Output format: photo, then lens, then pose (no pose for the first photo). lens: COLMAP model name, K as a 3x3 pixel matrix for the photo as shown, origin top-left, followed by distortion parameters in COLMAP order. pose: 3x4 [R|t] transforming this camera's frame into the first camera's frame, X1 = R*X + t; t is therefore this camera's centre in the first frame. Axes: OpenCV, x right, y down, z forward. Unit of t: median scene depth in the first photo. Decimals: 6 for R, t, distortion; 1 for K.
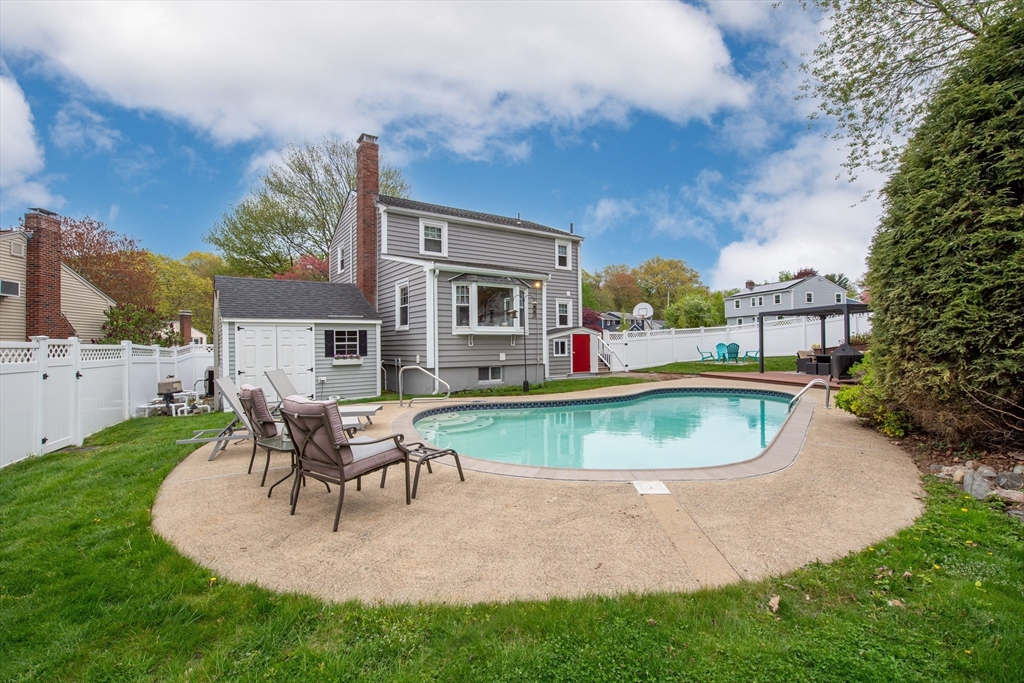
lens RADIAL K [[436.4, 0, 507.6], [0, 436.4, 340.4], [0, 0, 1]] dist [0.000045, 0.000054]
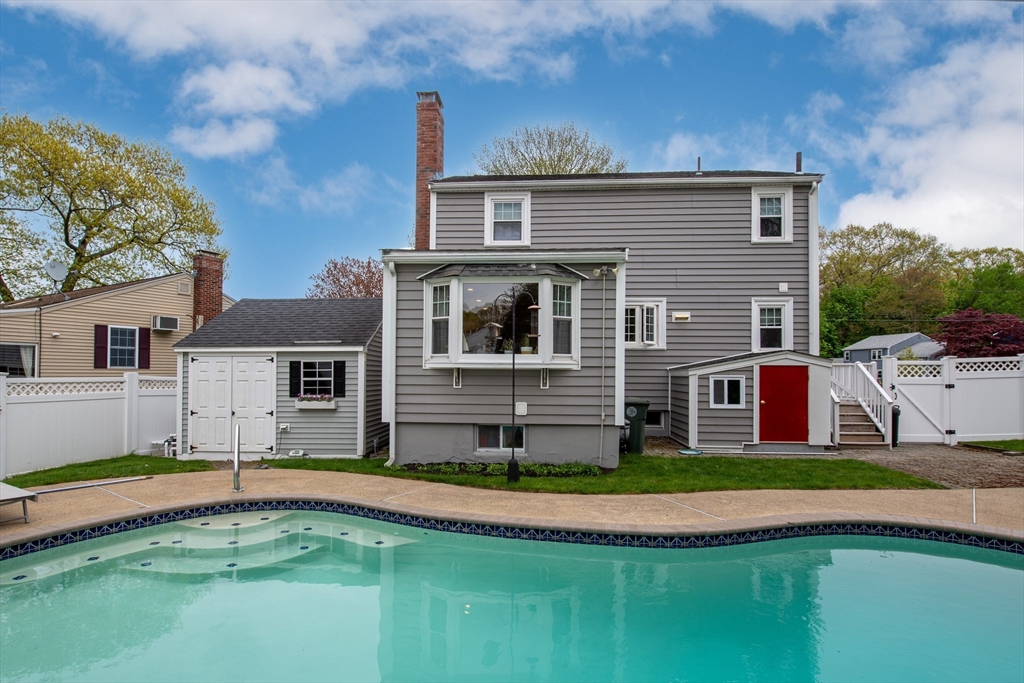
lens RADIAL K [[506.7, 0, 512.4], [0, 506.7, 366.7], [0, 0, 1]] dist [-0.002069, -0.000048]
pose [[0.803768, 0.008410, -0.594884, 0.362595], [-0.007040, 0.999965, 0.004626, -0.018645], [0.594902, 0.000470, 0.803798, 0.479443]]
